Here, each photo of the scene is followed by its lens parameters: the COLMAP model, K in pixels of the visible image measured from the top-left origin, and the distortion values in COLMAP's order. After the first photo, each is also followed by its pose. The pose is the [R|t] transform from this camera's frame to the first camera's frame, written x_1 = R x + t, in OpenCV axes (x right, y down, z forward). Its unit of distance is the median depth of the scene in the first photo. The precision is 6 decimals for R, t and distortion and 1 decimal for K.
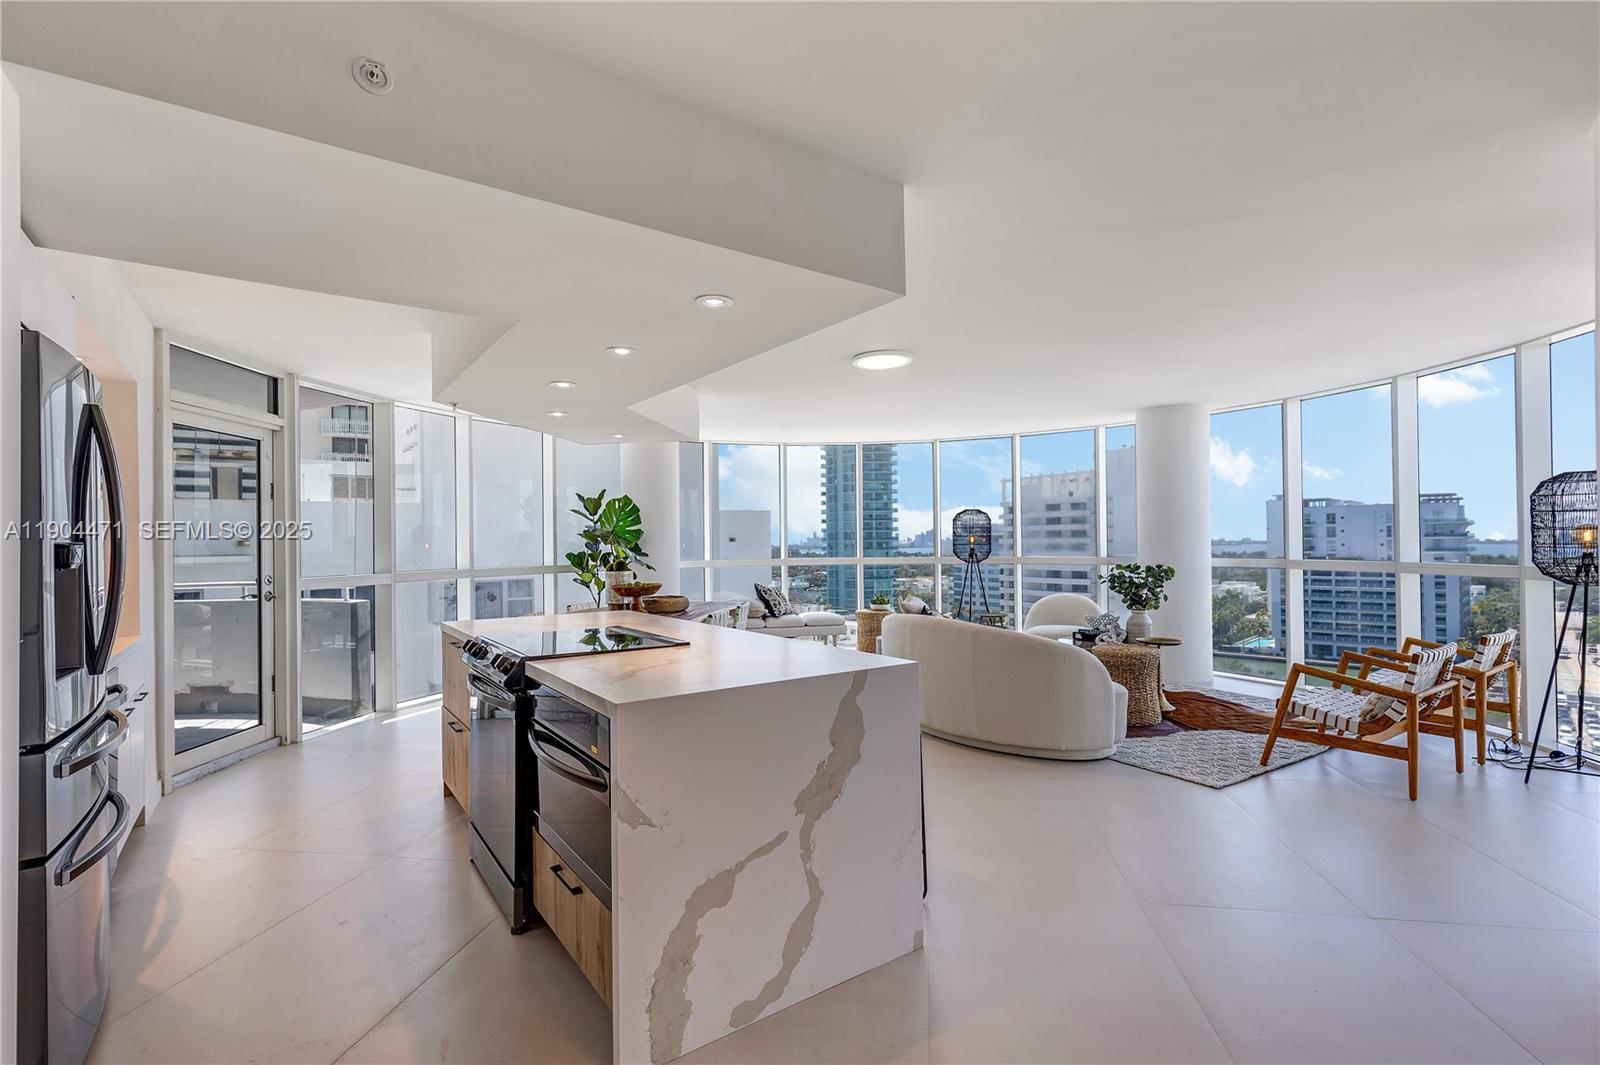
lens RADIAL K [[743.7, 0, 796.5], [0, 743.7, 539.7], [0, 0, 1]] dist [0.017021, -0.000296]
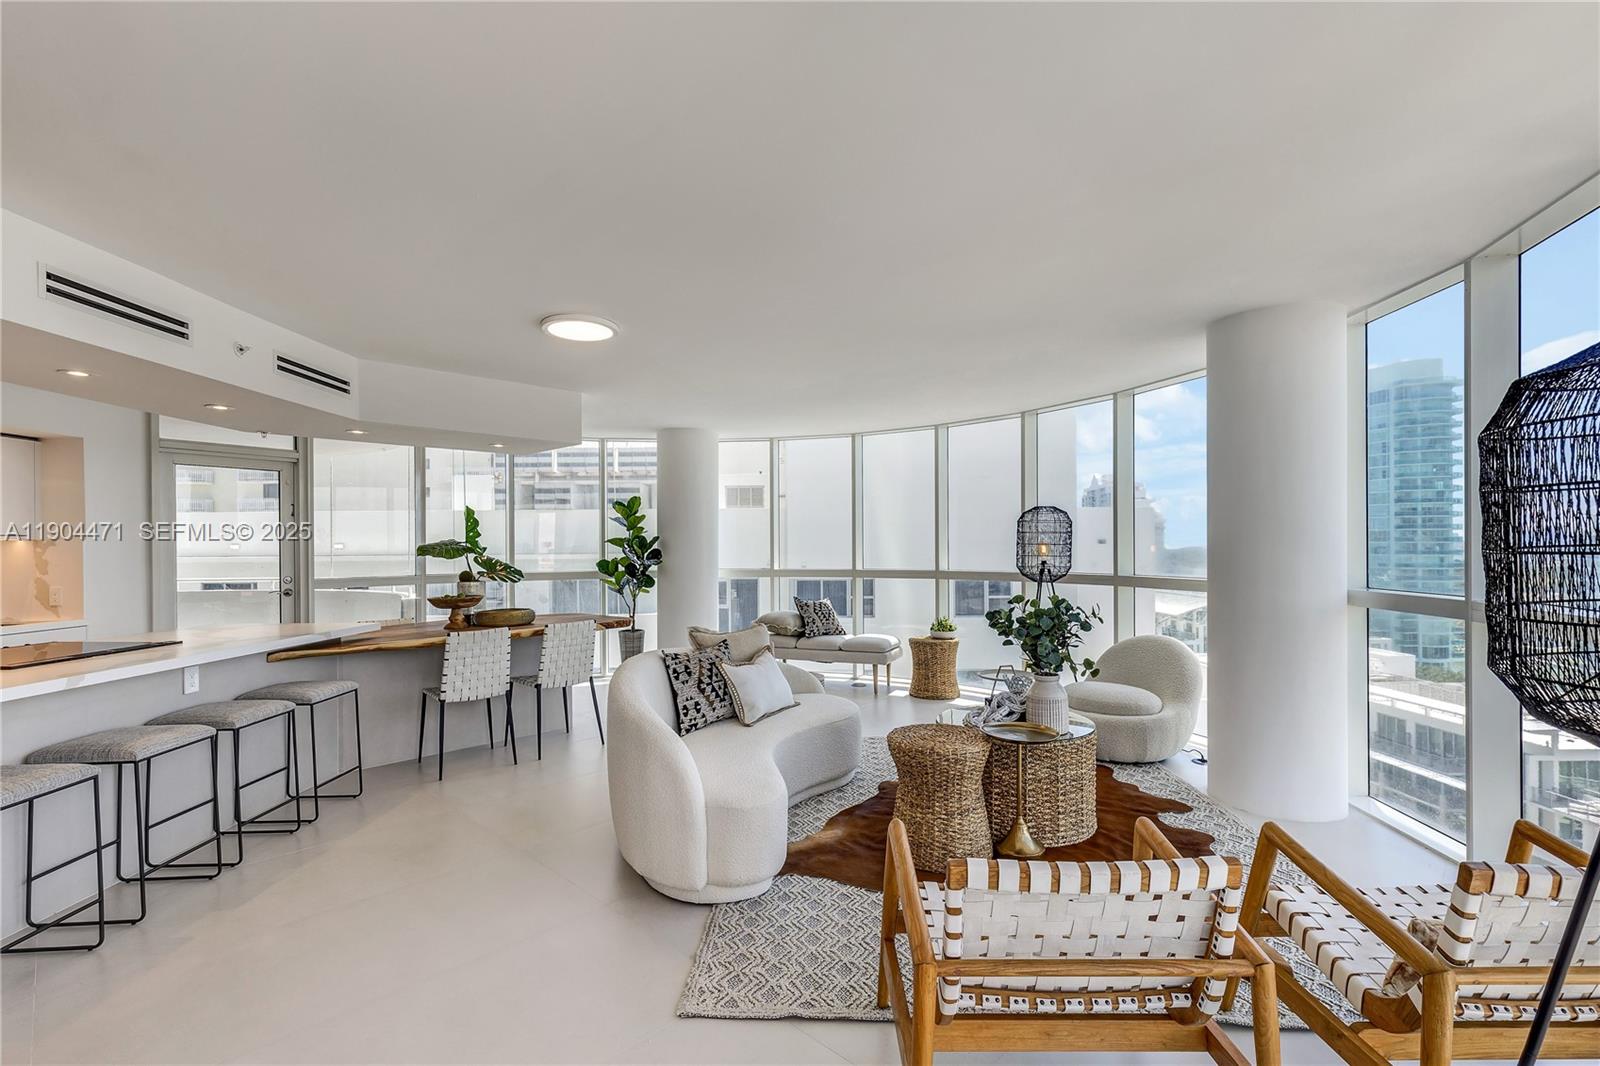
lens RADIAL K [[743.7, 0, 796.5], [0, 743.7, 540.2], [0, 0, 1]] dist [0.017021, -0.000296]
pose [[0.819966, 0.005093, -0.572389, 0.463786], [-0.003928, 0.999987, 0.003271, -0.013935], [0.572398, -0.000434, 0.819976, 0.267953]]
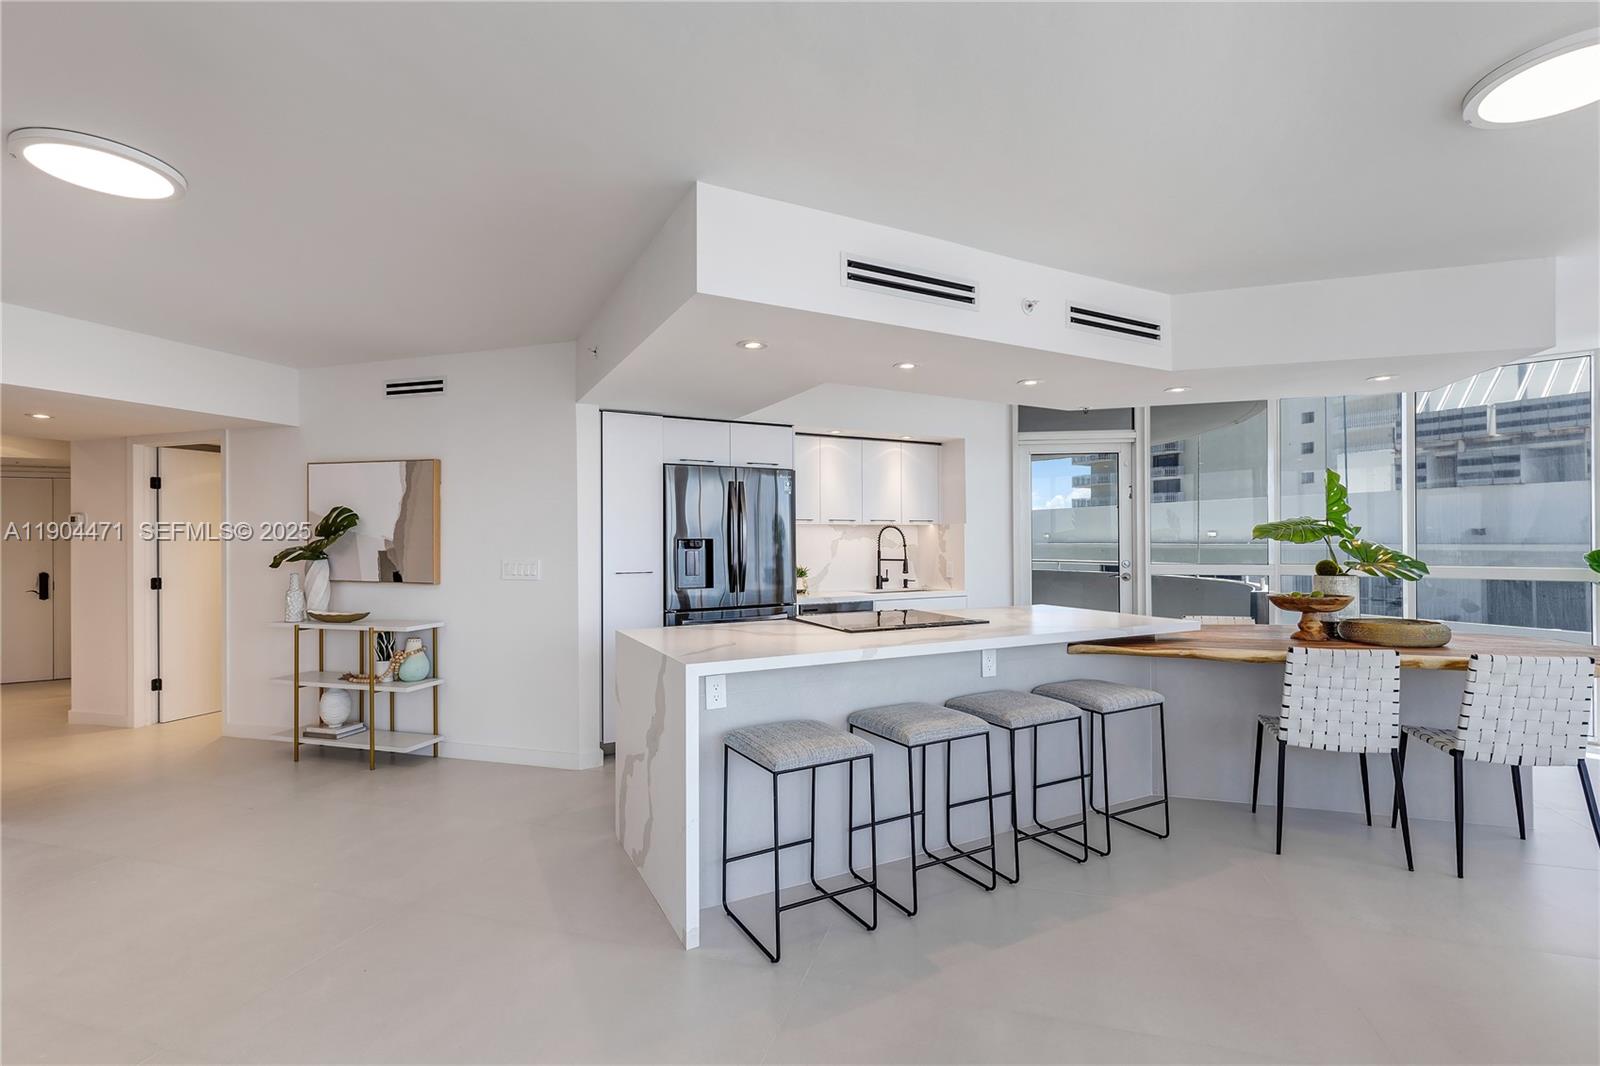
lens RADIAL K [[698.1, 0, 798.6], [0, 698.1, 537.7], [0, 0, 1]] dist [0.001369, 0.000446]
pose [[-0.132478, 0.013282, -0.991097, 0.323094], [0.007797, 0.999893, 0.012358, -0.005556], [0.991155, -0.006091, -0.132568, 0.373554]]
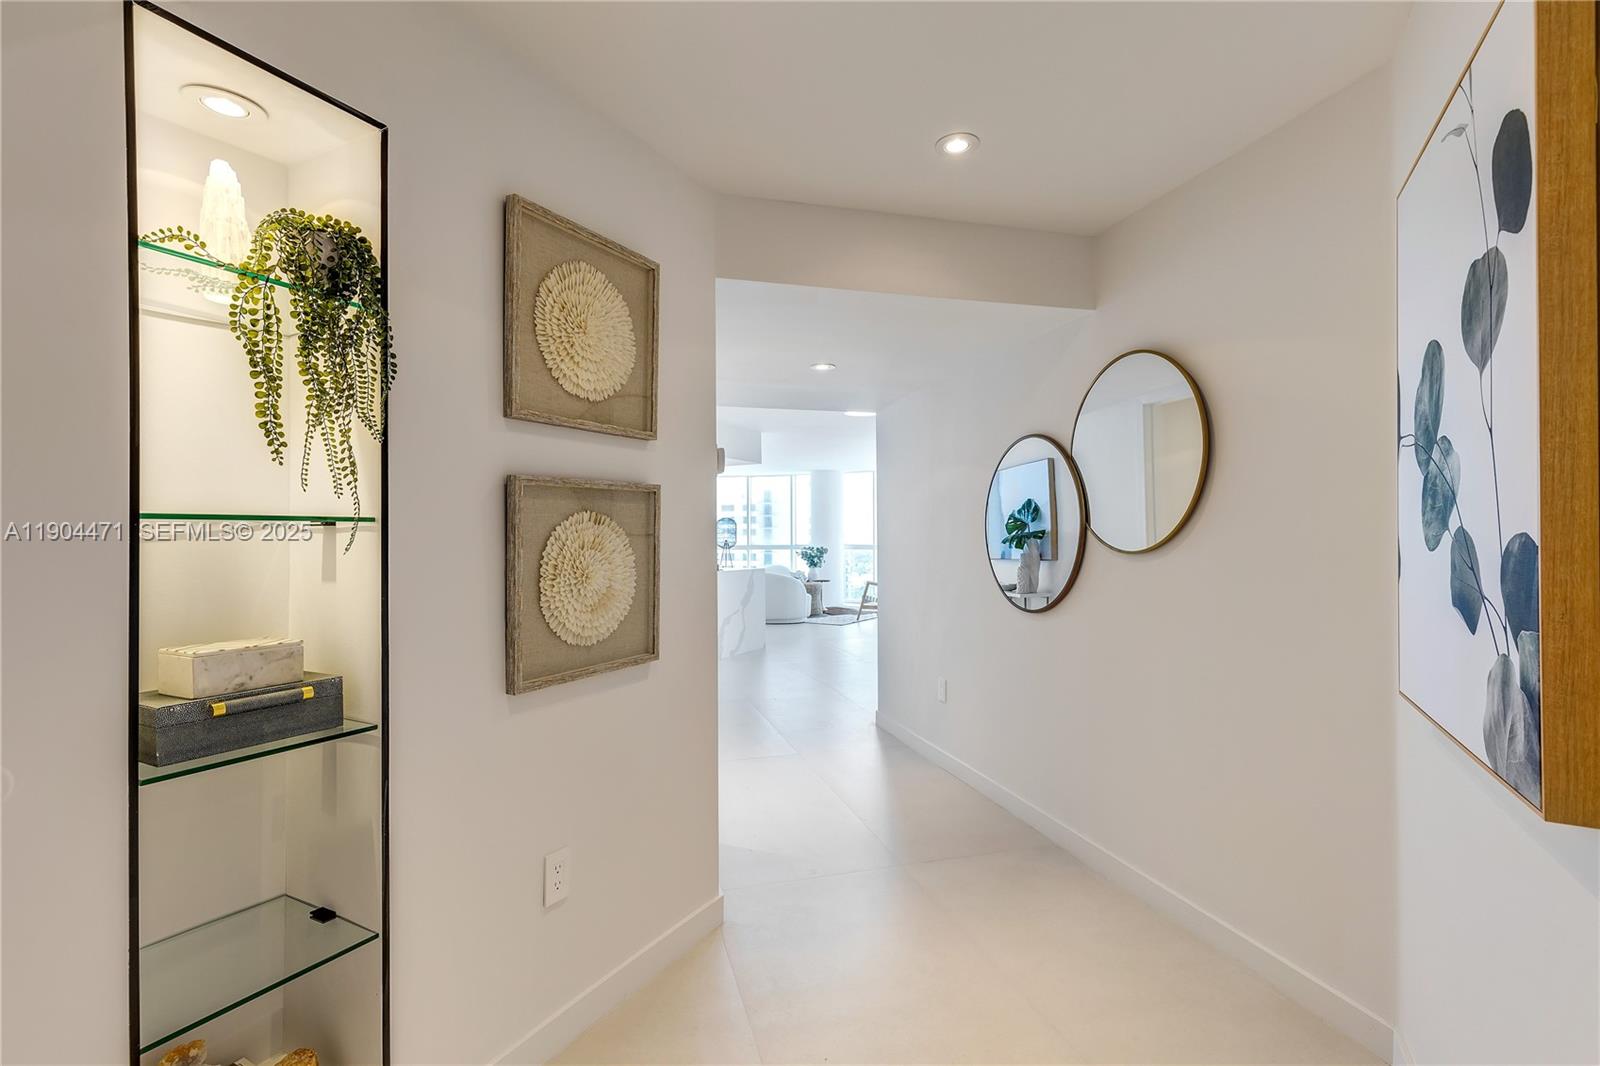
lens RADIAL K [[743.7, 0, 796.5], [0, 743.7, 540.2], [0, 0, 1]] dist [0.017021, -0.000296]
pose [[0.910414, 0.002318, 0.413693, -0.364045], [-0.004751, 0.999977, 0.004854, 0.001088], [-0.413672, -0.006384, 0.910404, -0.720019]]
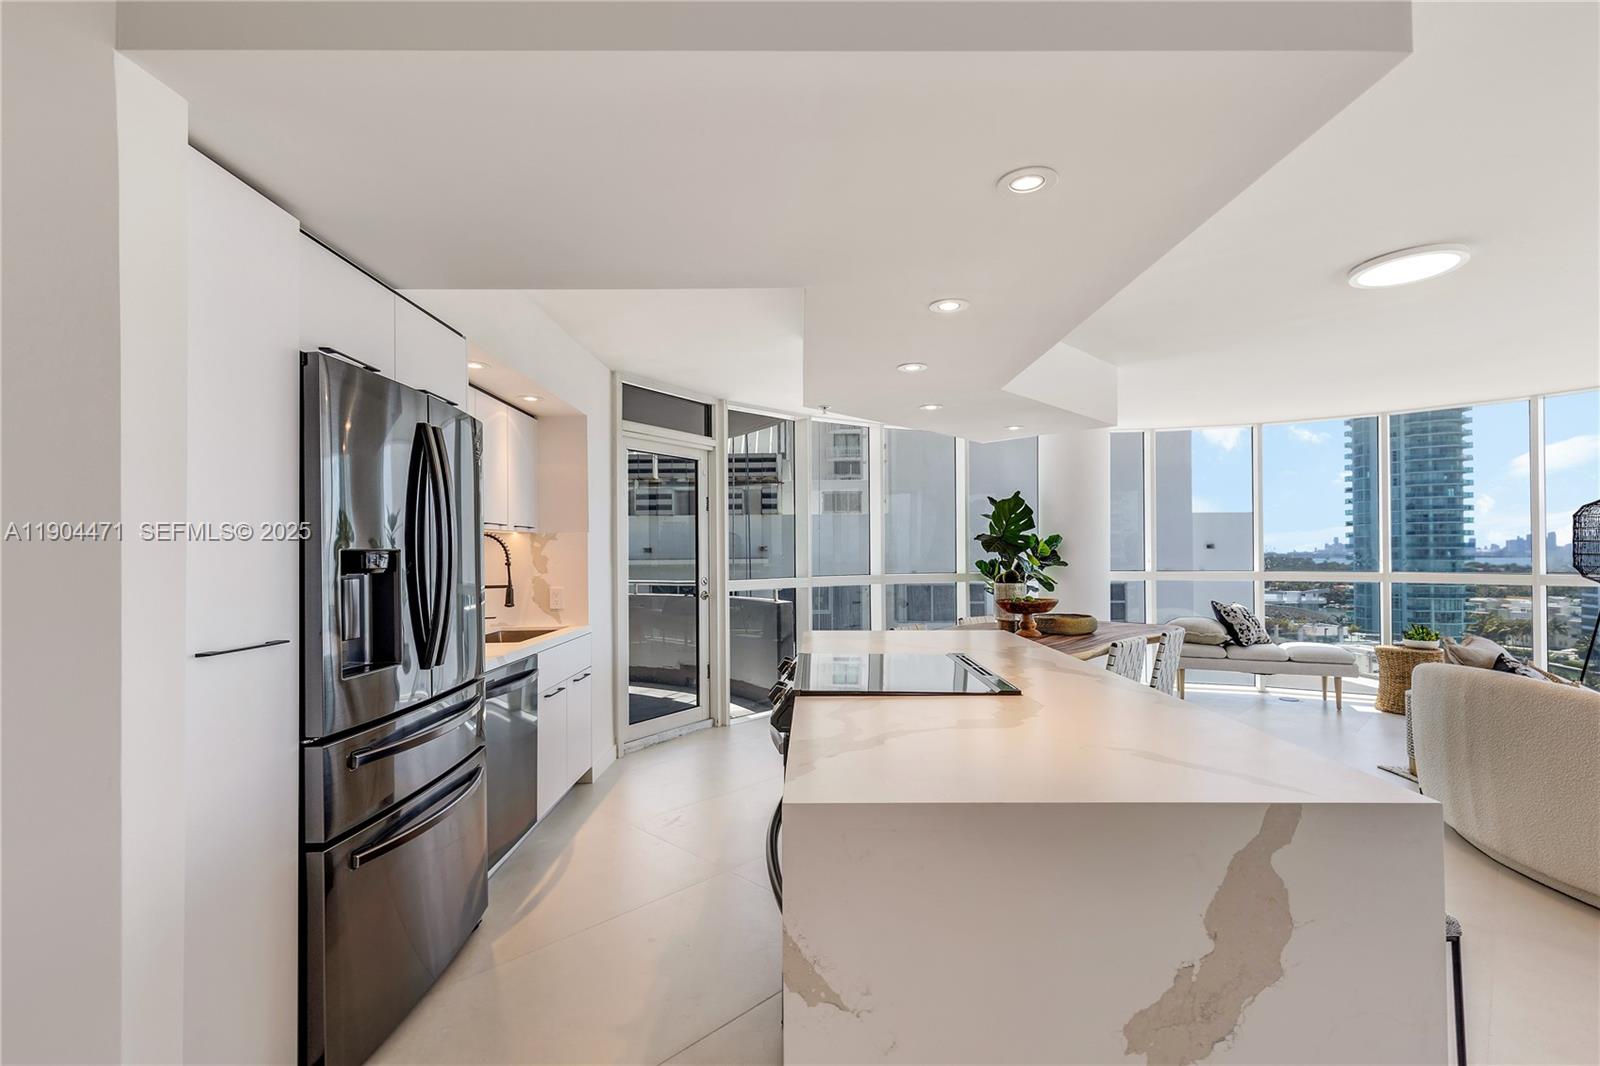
lens RADIAL K [[717.4, 0, 792.6], [0, 717.4, 546.5], [0, 0, 1]] dist [0.002251, -0.000240]
pose [[0.811845, 0.001875, -0.583869, 0.028466], [-0.001393, 0.999998, 0.001274, -0.000523], [0.583871, -0.000221, 0.811847, 0.113904]]
